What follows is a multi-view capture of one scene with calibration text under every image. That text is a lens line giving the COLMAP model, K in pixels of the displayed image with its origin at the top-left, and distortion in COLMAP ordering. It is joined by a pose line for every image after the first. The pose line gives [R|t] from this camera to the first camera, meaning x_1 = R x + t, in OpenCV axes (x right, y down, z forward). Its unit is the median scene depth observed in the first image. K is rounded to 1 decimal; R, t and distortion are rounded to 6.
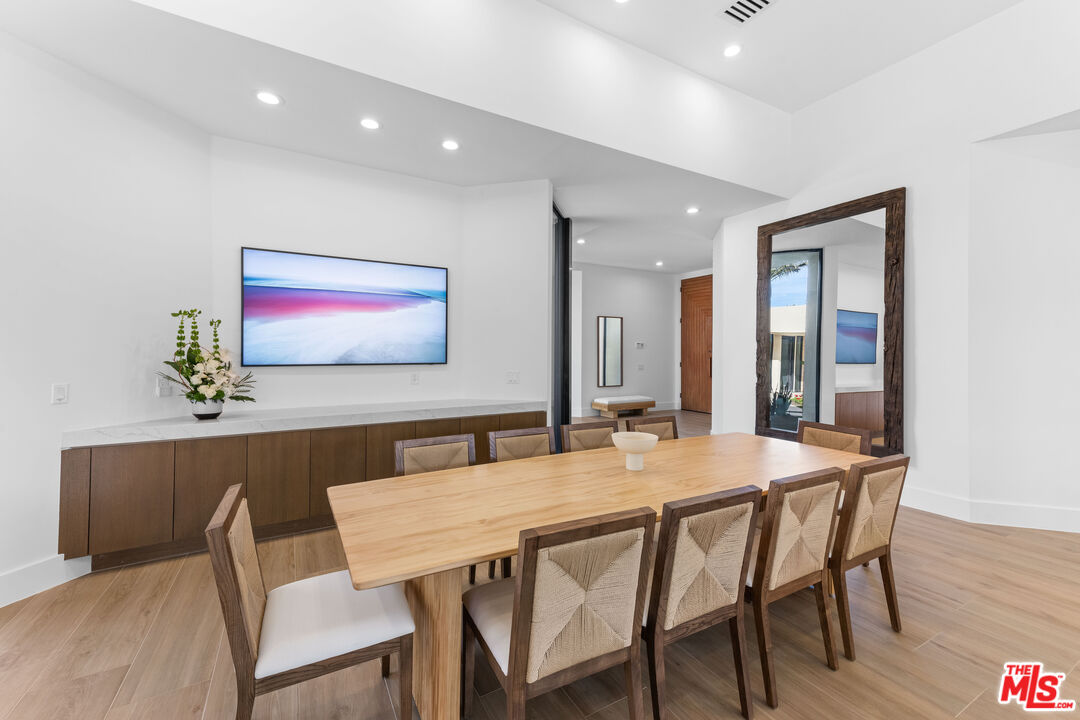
lens RADIAL K [[431.5, 0, 537.3], [0, 431.5, 352.5], [0, 0, 1]] dist [0.024119, 0.000275]
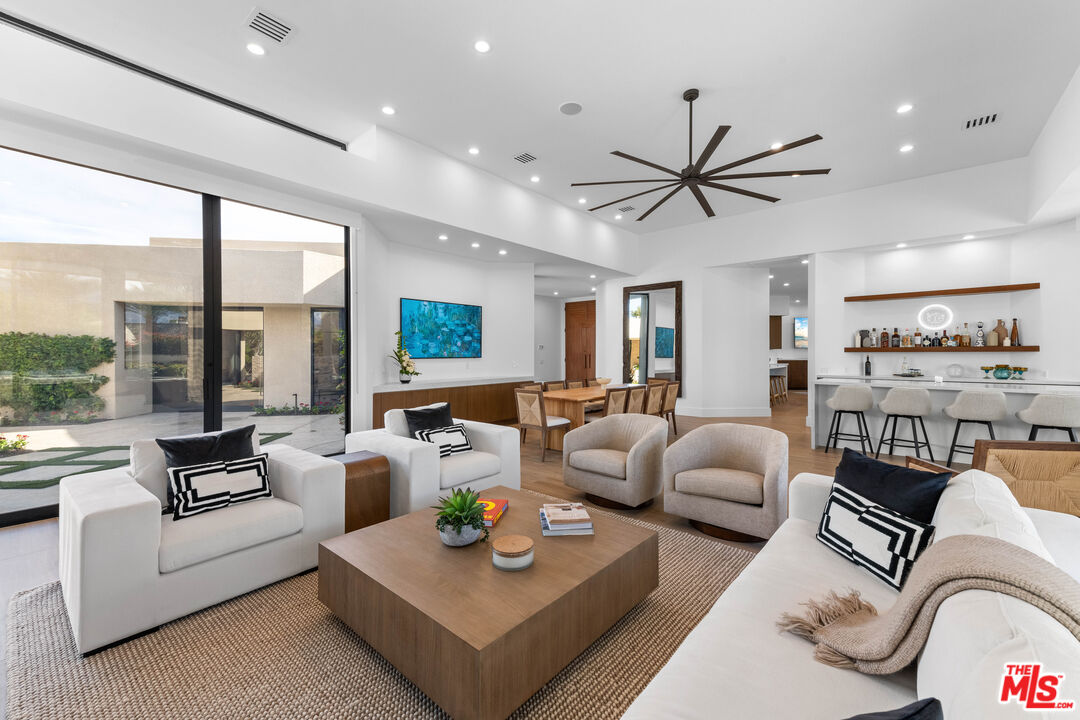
lens RADIAL K [[425.9, 0, 540.0], [0, 425.9, 360.0], [0, 0, 1]] dist [-0.002011, -0.000153]
pose [[0.938034, -0.008668, 0.346435, -0.525566], [0.003182, 0.999860, 0.016403, 0.006773], [-0.346529, -0.014284, 0.937930, -0.693027]]
